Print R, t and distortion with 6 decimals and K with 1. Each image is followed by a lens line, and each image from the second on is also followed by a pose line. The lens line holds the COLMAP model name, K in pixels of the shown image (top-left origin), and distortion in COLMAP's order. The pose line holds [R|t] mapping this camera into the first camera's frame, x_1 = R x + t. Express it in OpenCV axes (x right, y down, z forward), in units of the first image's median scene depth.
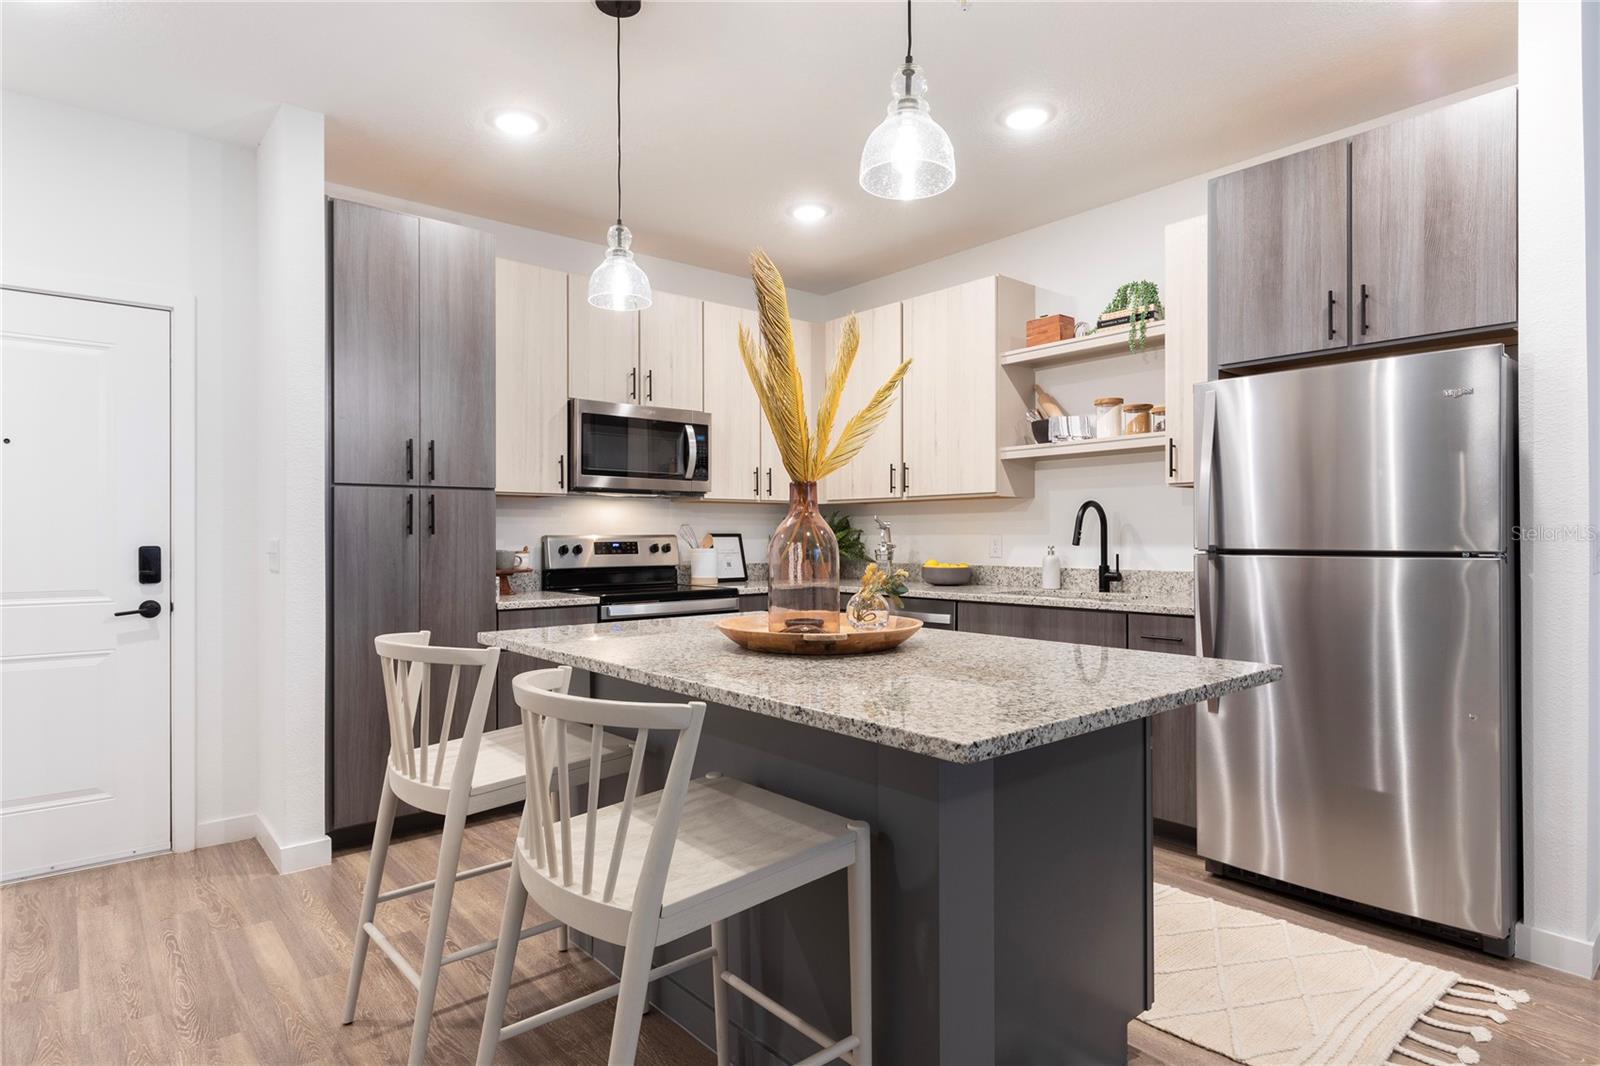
lens RADIAL K [[880.8, 0, 800.0], [0, 880.8, 533.0], [0, 0, 1]] dist [0.005496, 0.001476]
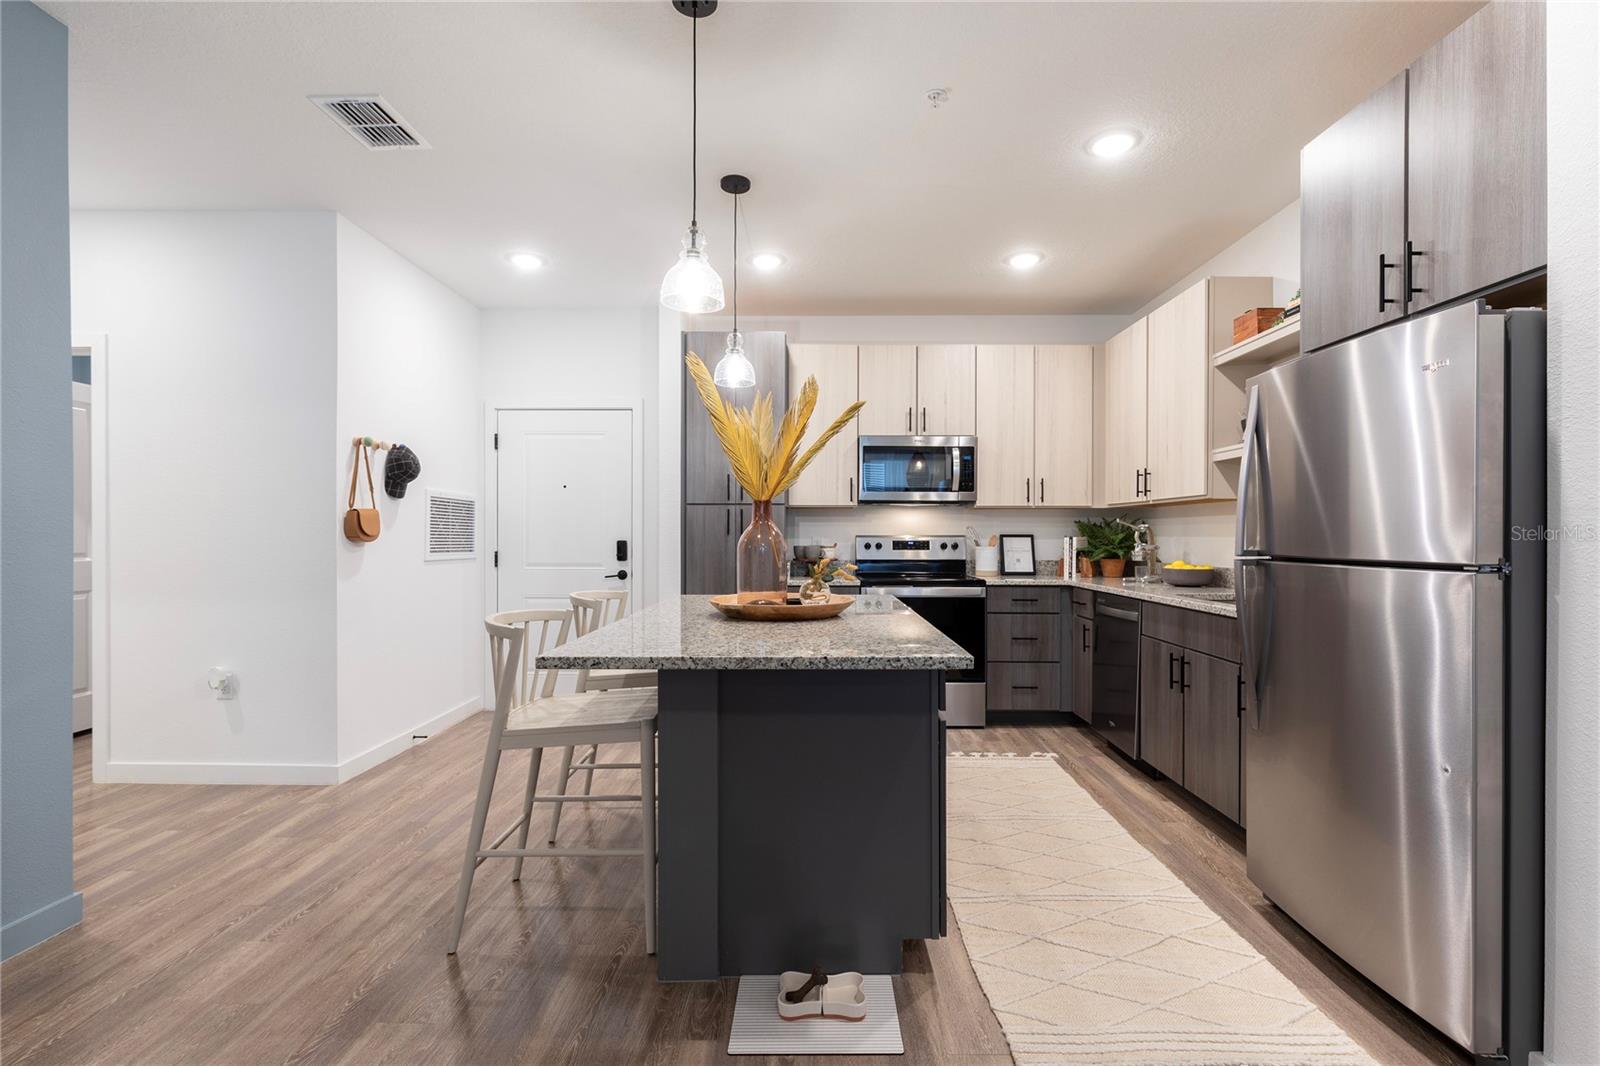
lens RADIAL K [[746.6, 0, 806.4], [0, 746.6, 537.3], [0, 0, 1]] dist [-0.001330, -0.000548]
pose [[0.756957, 0.006910, -0.653428, 0.448508], [-0.001942, 0.999963, 0.008325, -0.004208], [0.653462, -0.005033, 0.756943, 0.062851]]
